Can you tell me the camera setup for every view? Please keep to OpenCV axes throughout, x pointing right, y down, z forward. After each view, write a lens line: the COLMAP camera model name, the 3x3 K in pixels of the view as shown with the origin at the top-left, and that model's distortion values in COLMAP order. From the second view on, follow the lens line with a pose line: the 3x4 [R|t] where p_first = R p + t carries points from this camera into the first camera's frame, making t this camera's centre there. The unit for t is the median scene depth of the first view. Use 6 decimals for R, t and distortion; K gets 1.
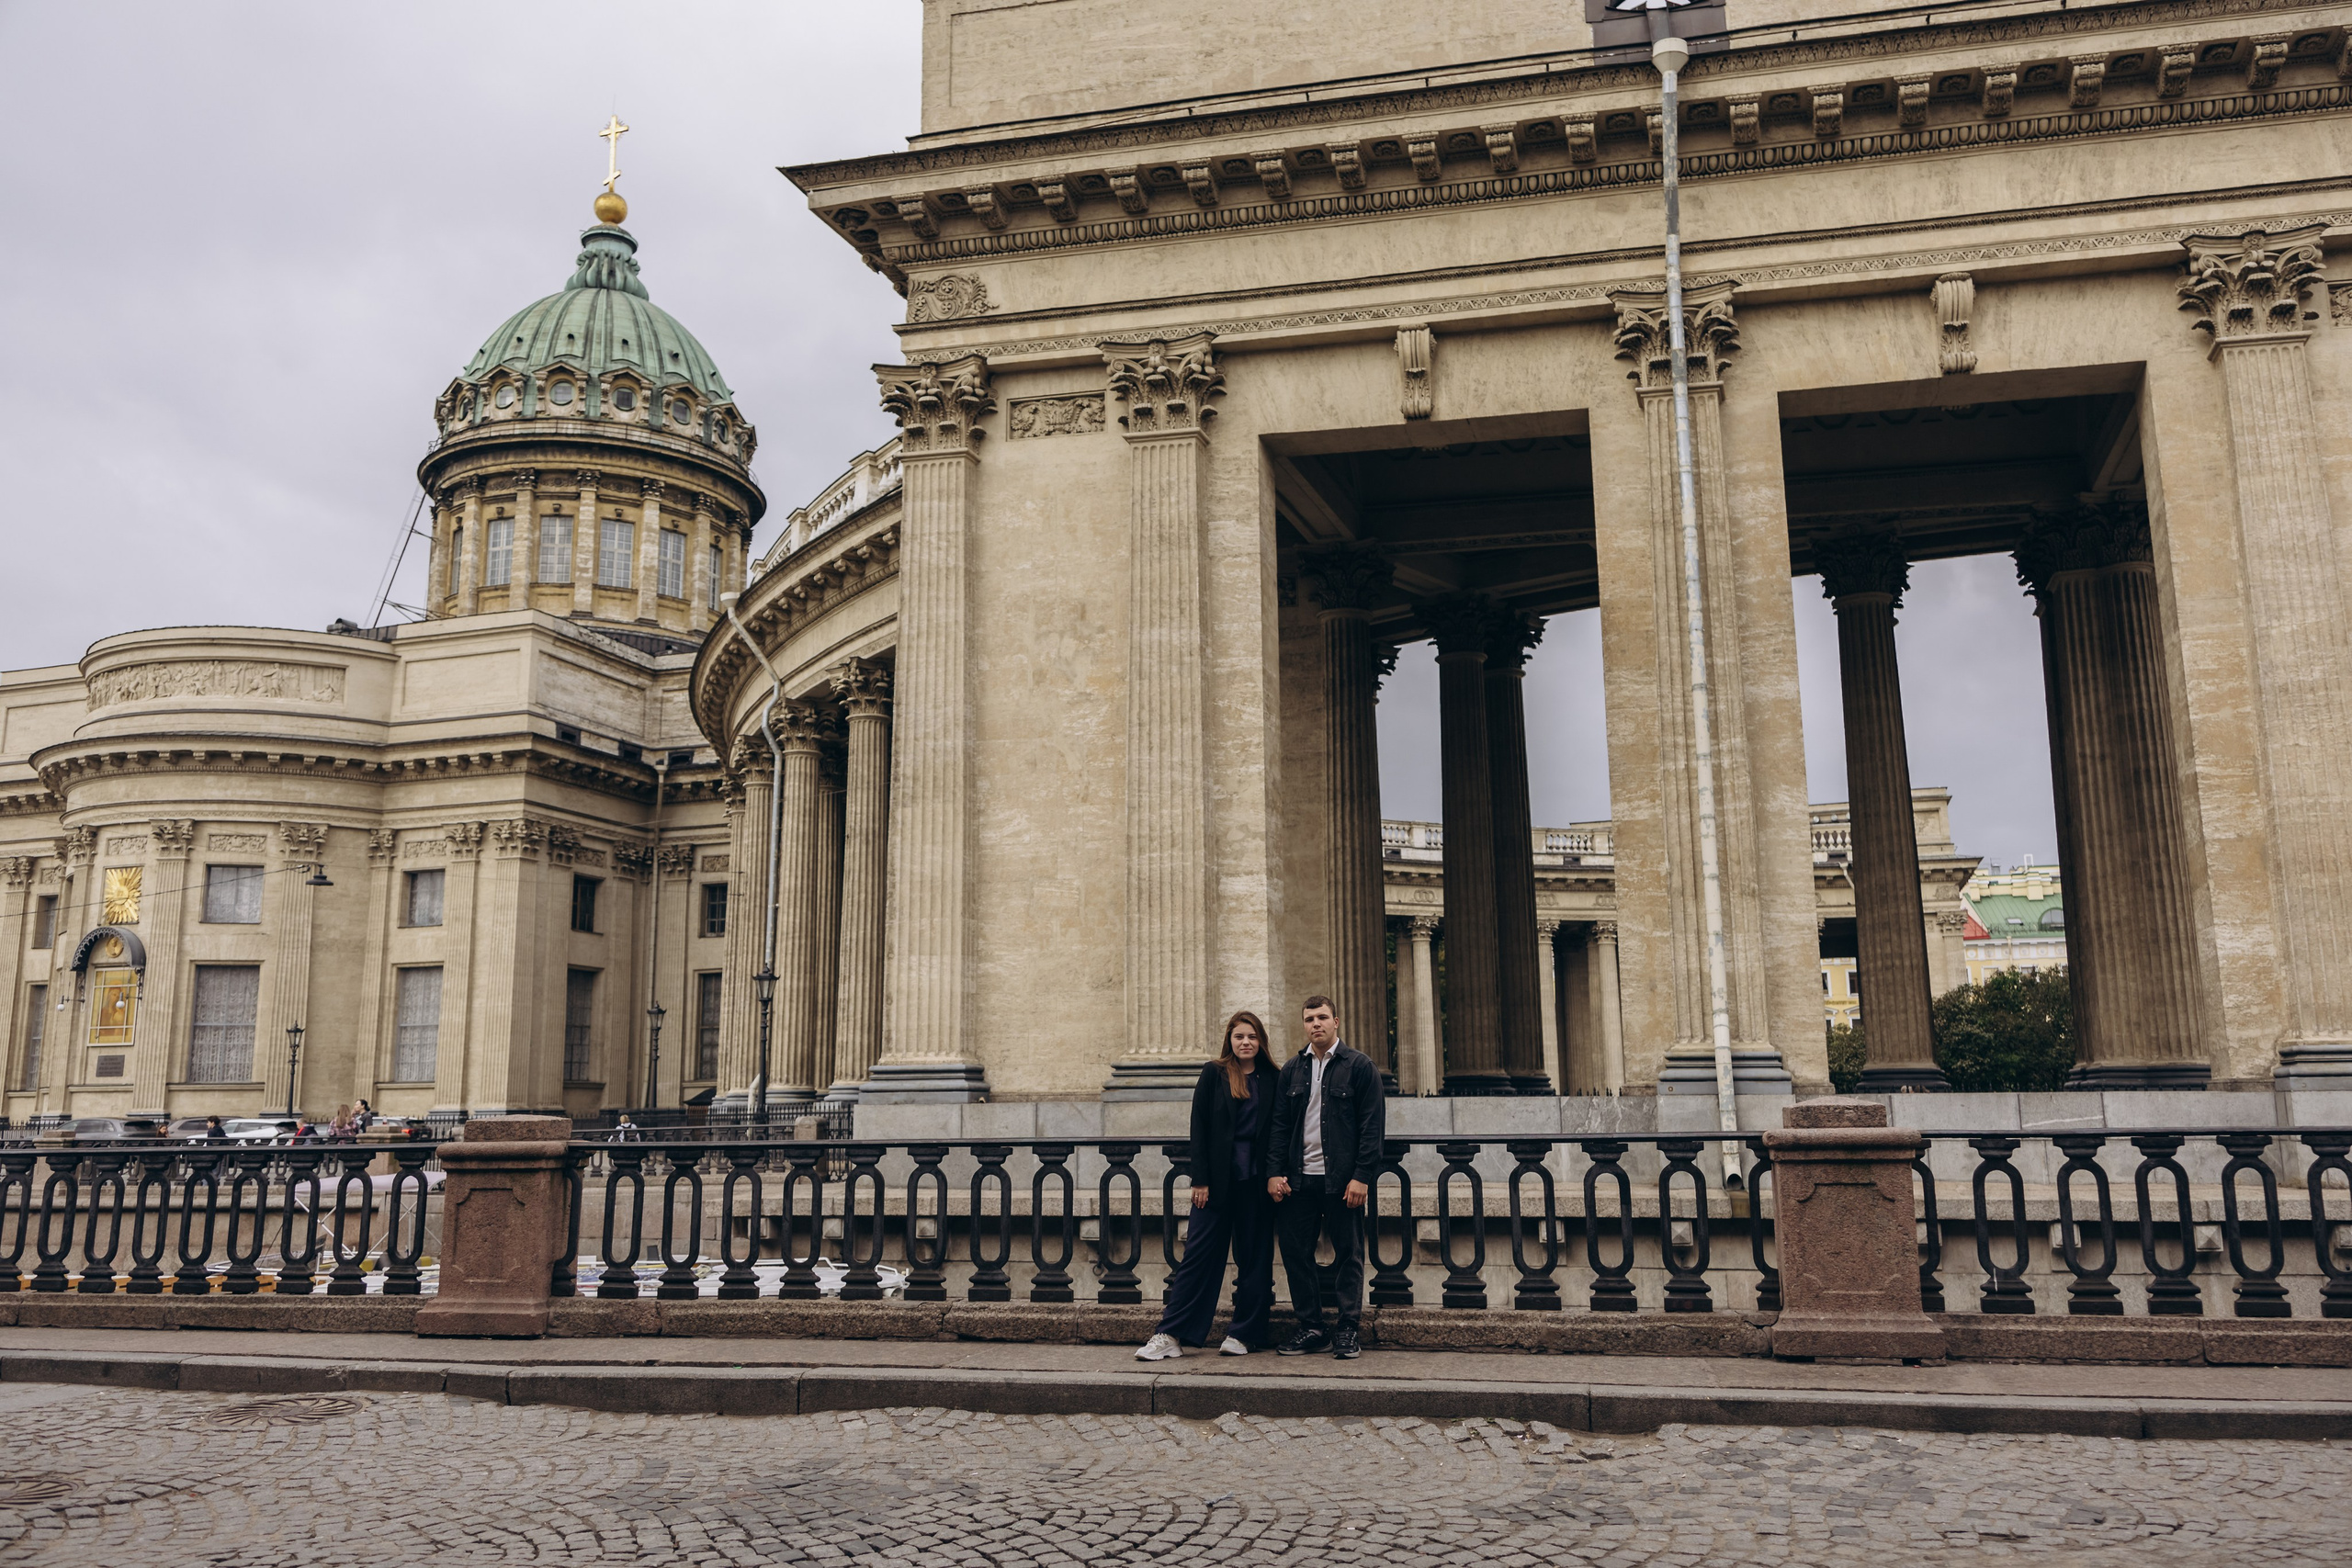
lens RADIAL K [[1834.7, 0, 1189.6], [0, 1834.7, 778.0], [0, 0, 1]] dist [0.022478, -0.043840]
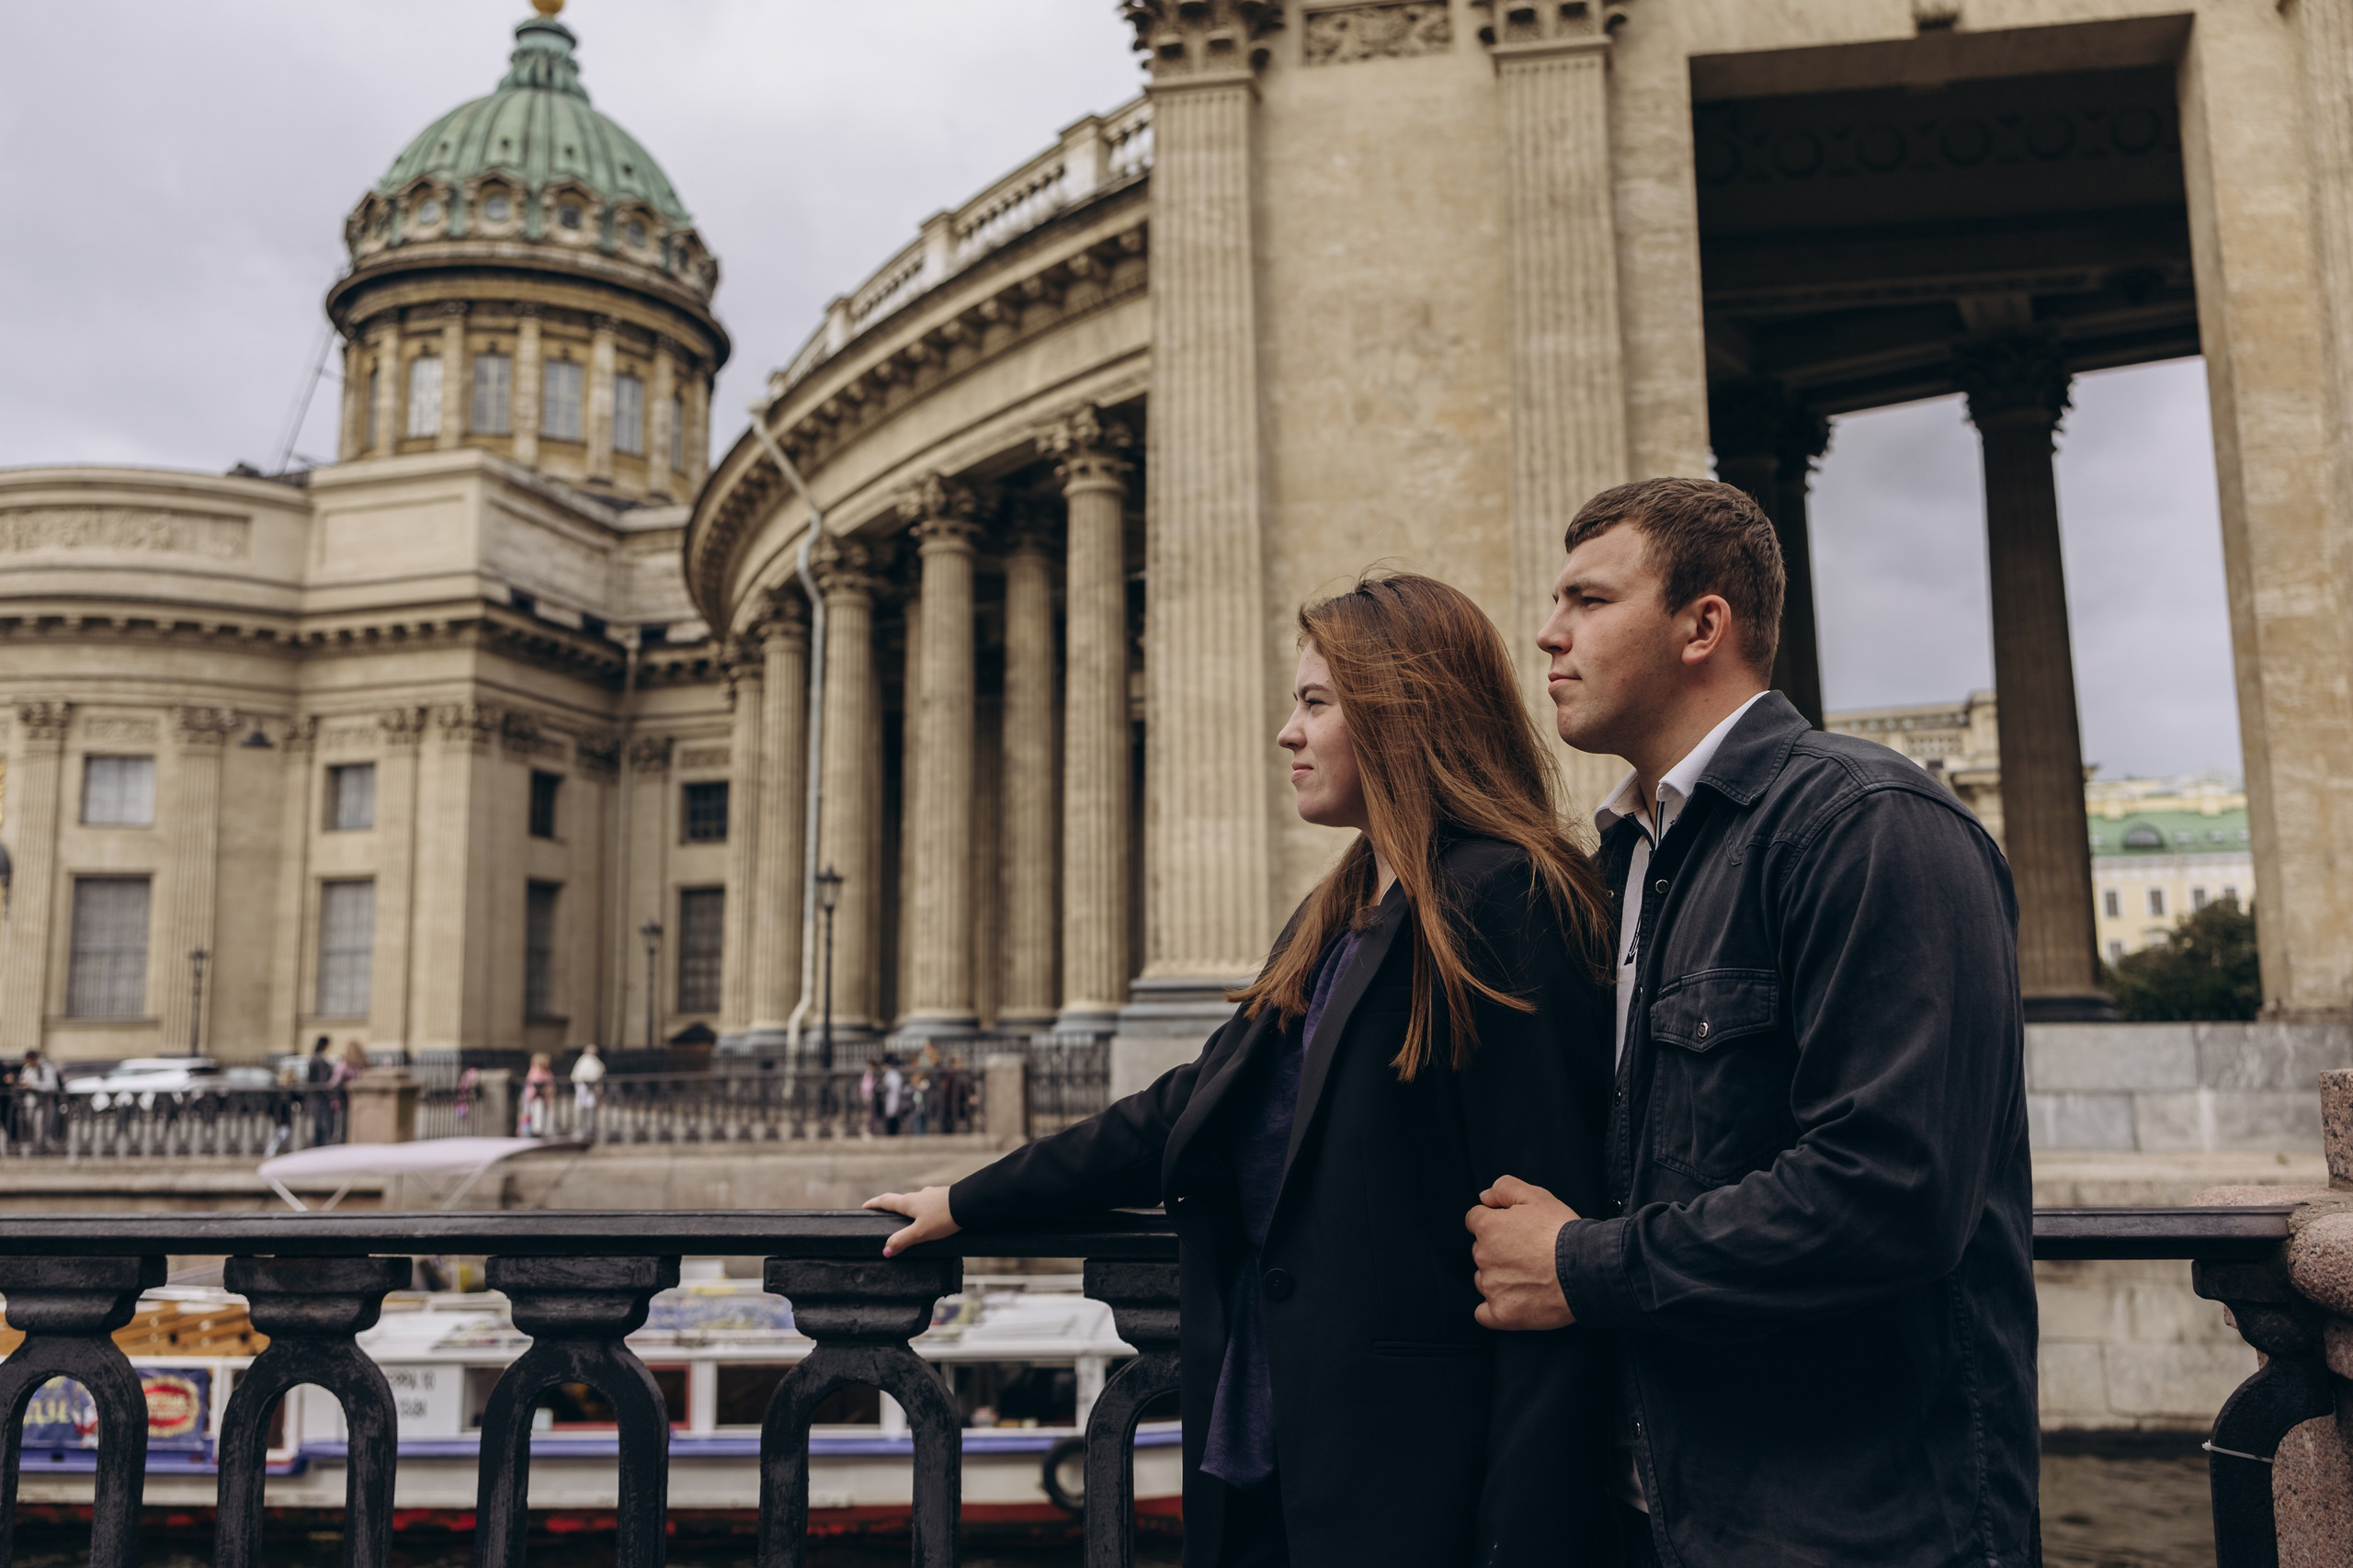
lens RADIAL K [[1882.2, 0, 1176.5], [0, 1882.2, 784.0], [0, 0, 1]] dist [0.014186, -0.035377]
pose [[0.999093, 0.000323, 0.042588, -0.079351], [-0.002069, 0.999158, 0.040969, 0.023799], [-0.042539, -0.041020, 0.998252, 0.132689]]
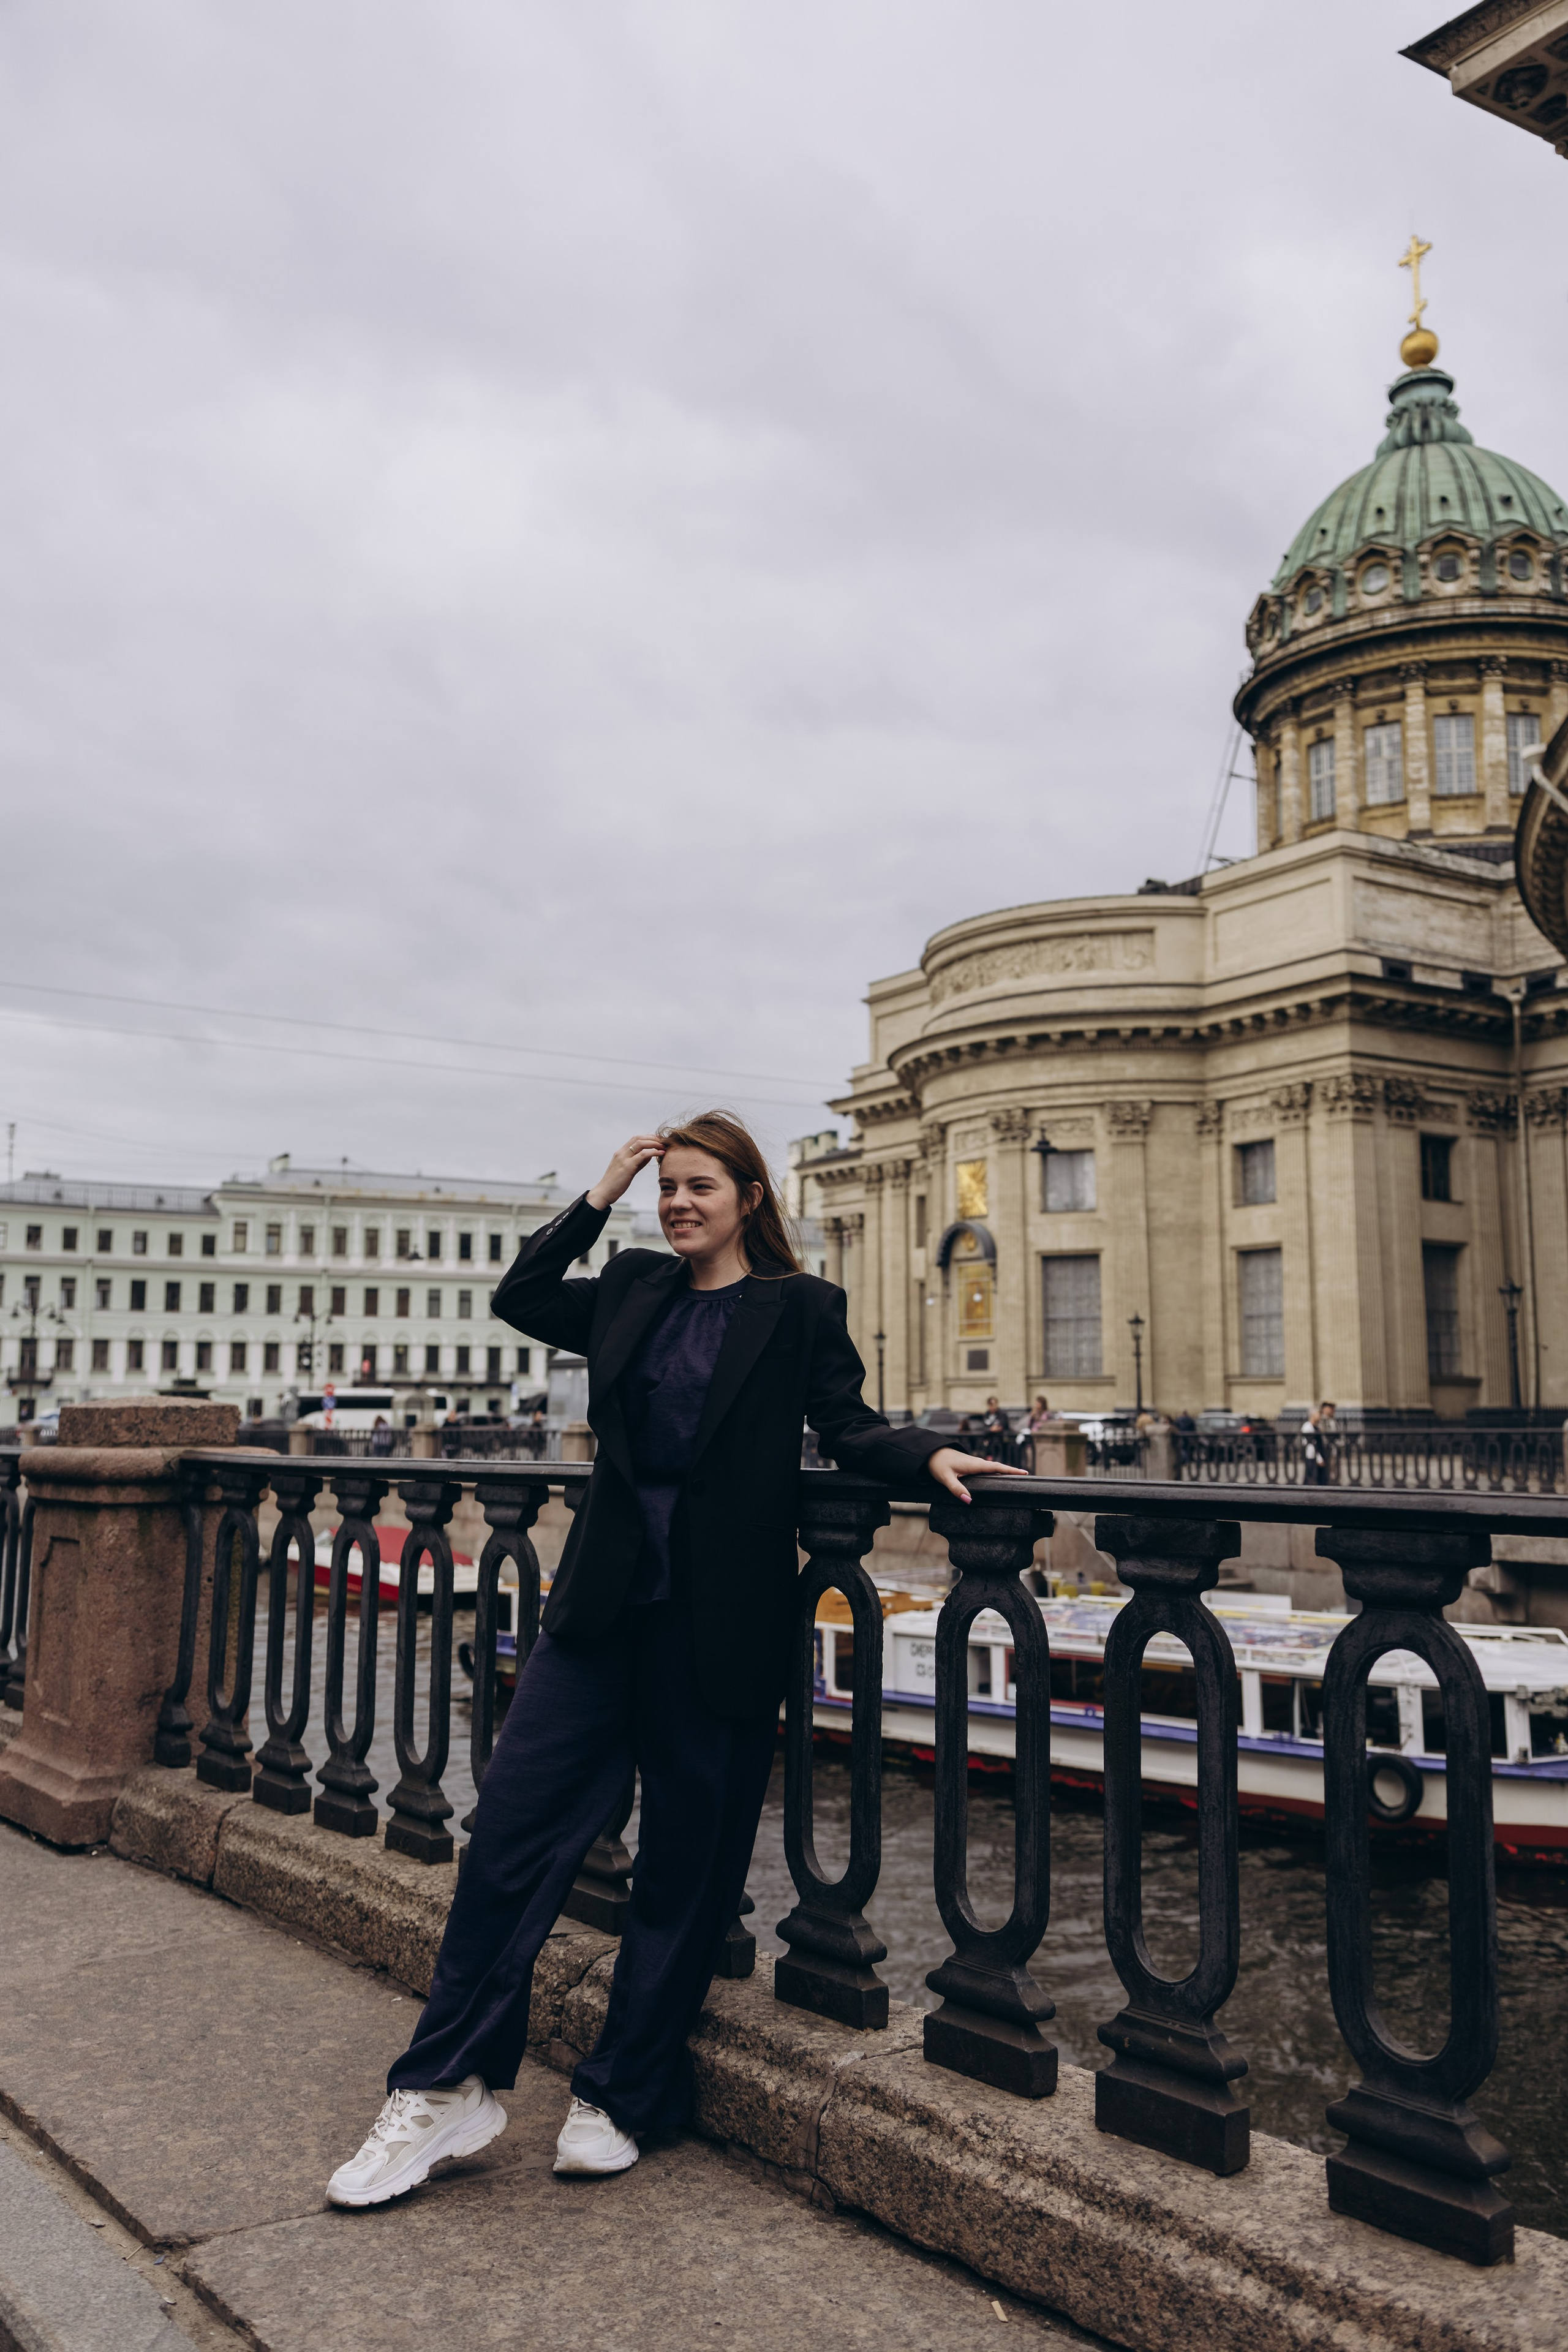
lens RADIAL K [[1972.0, 0, 784.0], [0, 1972.0, 1176.0], [0, 0, 1]] dist [0.050156, -0.079324]
pose [[0.770147, -0.063998, -0.634647, 0.018863], [0.102401, 0.994454, 0.023983, 0.020104], [0.629593, -0.083459, 0.772430, 0.109596]]
